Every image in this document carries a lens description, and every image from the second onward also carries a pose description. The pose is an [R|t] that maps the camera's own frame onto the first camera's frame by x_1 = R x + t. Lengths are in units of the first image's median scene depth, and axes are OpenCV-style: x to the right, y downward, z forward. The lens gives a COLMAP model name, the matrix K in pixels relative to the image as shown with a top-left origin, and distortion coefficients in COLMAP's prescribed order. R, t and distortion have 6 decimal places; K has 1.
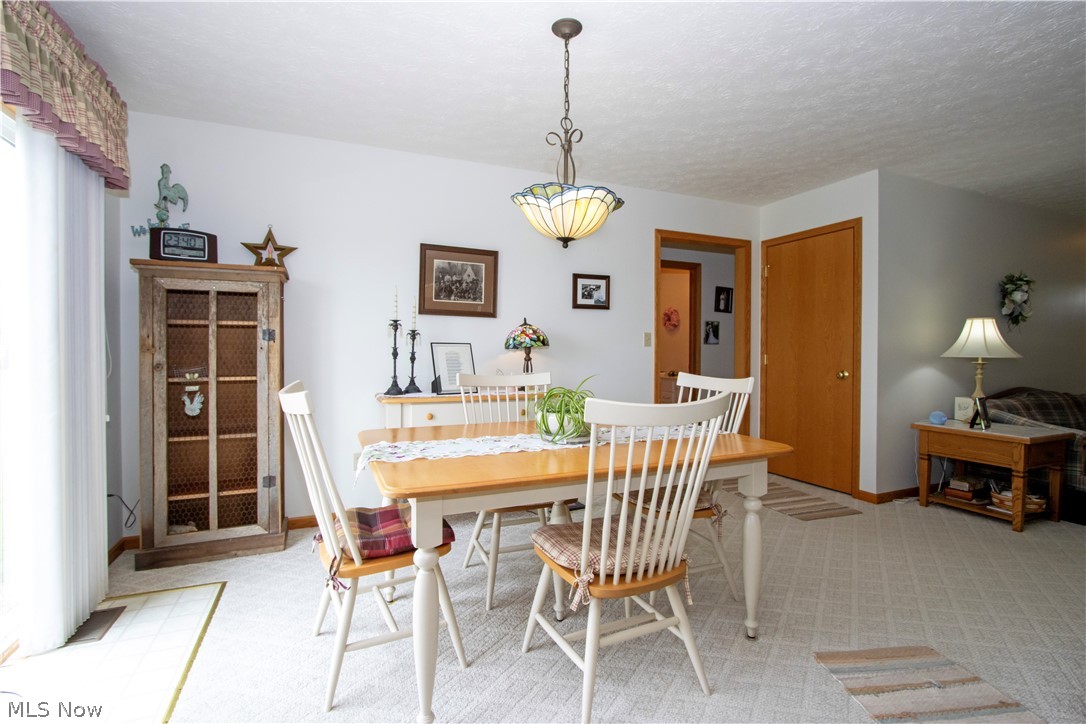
lens RADIAL K [[501.4, 0, 539.8], [0, 501.4, 355.8], [0, 0, 1]] dist [-0.018990, 0.001966]
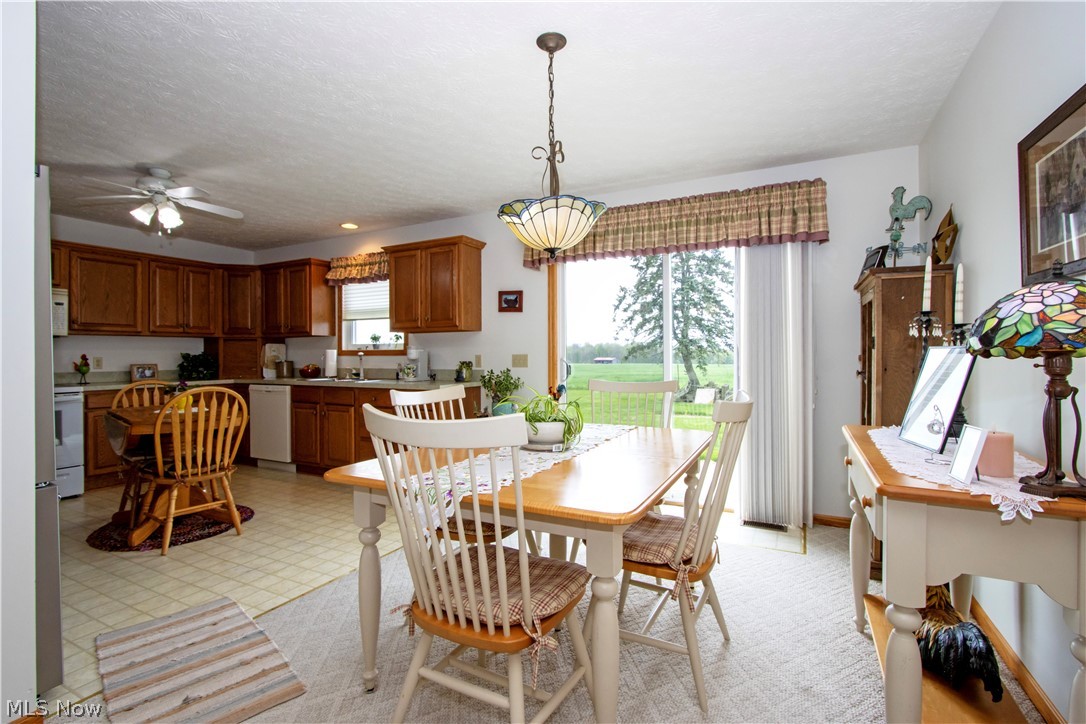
lens RADIAL K [[501.4, 0, 540.6], [0, 501.4, 354.5], [0, 0, 1]] dist [-0.018990, 0.001966]
pose [[-0.773642, -0.001555, -0.633622, 0.456724], [-0.006305, 0.999966, 0.005244, -0.017263], [0.633592, 0.008052, -0.773625, 1.133488]]
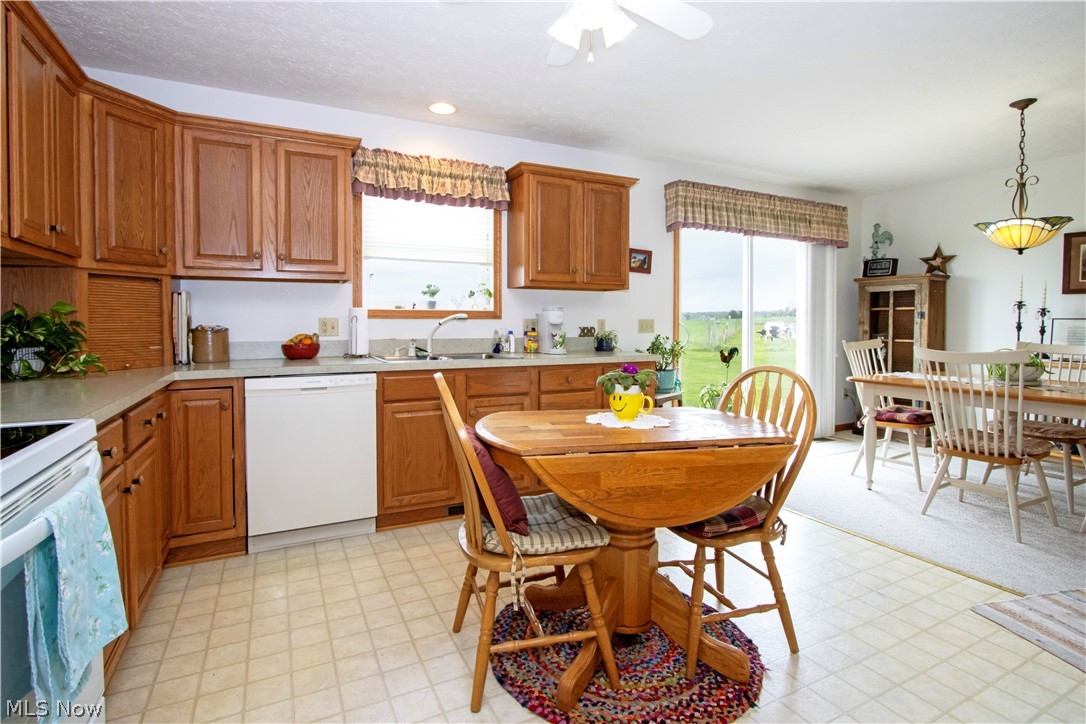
lens RADIAL K [[536.0, 0, 538.2], [0, 536.0, 330.7], [0, 0, 1]] dist [-0.011158, 0.000155]
pose [[0.063733, 0.012981, -0.997883, 0.973307], [-0.014385, 0.999823, 0.012088, 0.006157], [0.997863, 0.013584, 0.063908, -0.324738]]
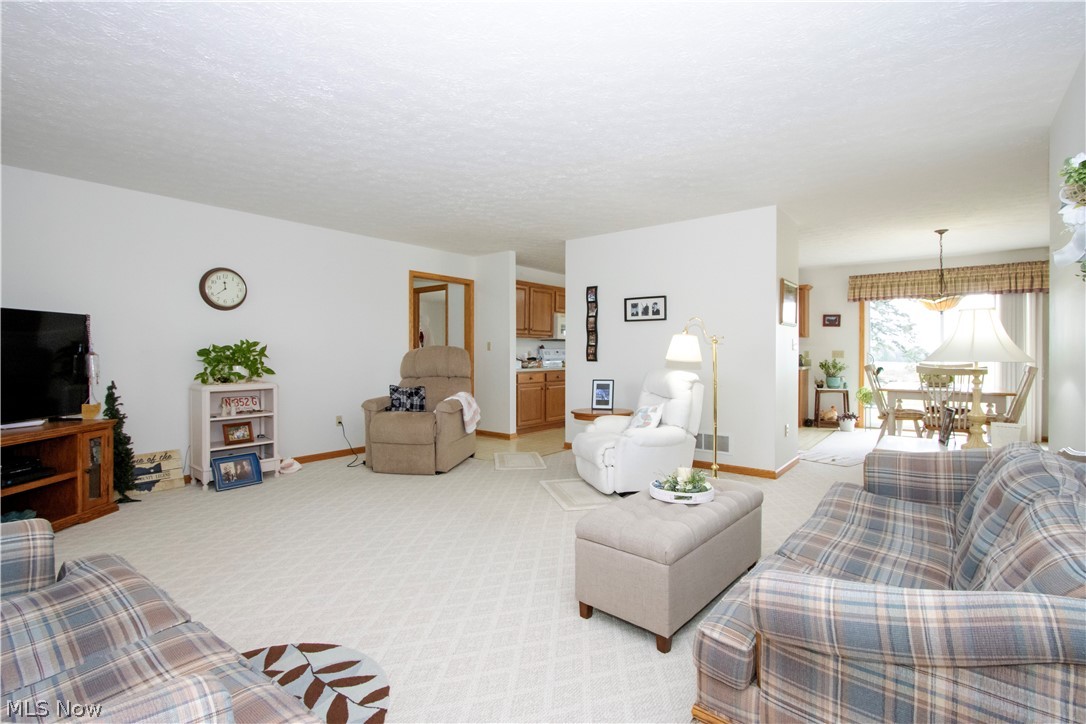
lens RADIAL K [[501.4, 0, 535.8], [0, 501.4, 357.6], [0, 0, 1]] dist [-0.018990, 0.001966]
pose [[-0.891223, 0.001294, -0.453564, 2.026281], [-0.008577, 0.999769, 0.019705, -0.011109], [0.453485, 0.021452, -0.891006, 1.519212]]
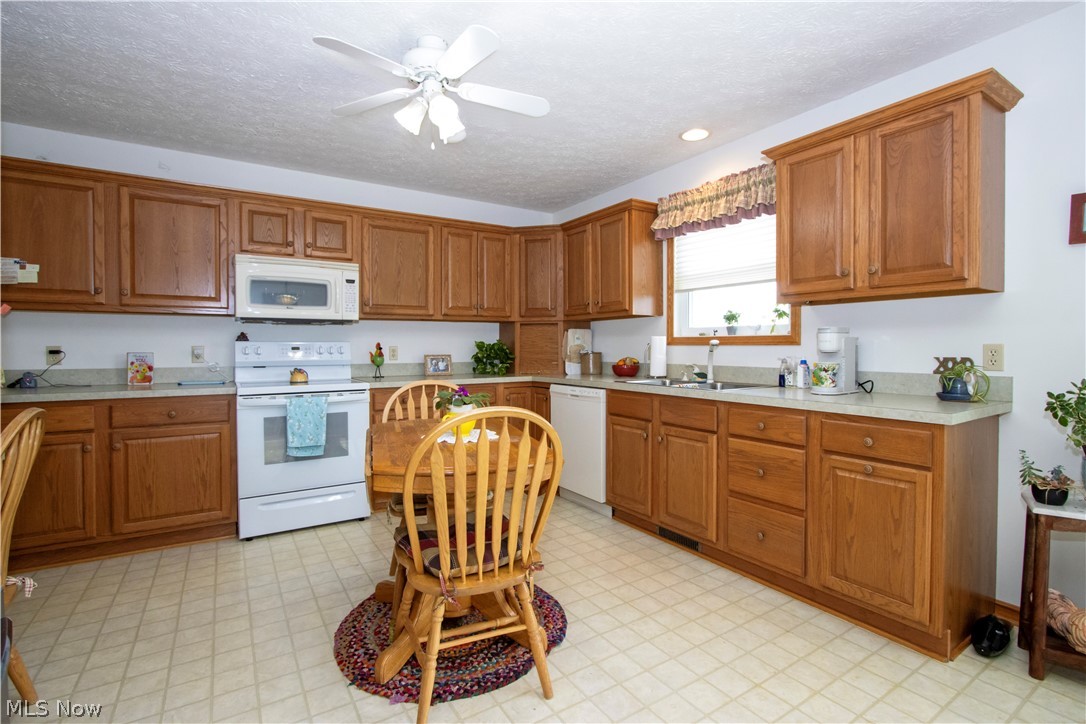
lens RADIAL K [[501.4, 0, 538.6], [0, 501.4, 355.0], [0, 0, 1]] dist [-0.018990, 0.001966]
pose [[-0.987531, -0.001181, -0.157422, 0.379254], [-0.005635, 0.999596, 0.027853, -0.007926], [0.157325, 0.028393, -0.987139, 0.459900]]
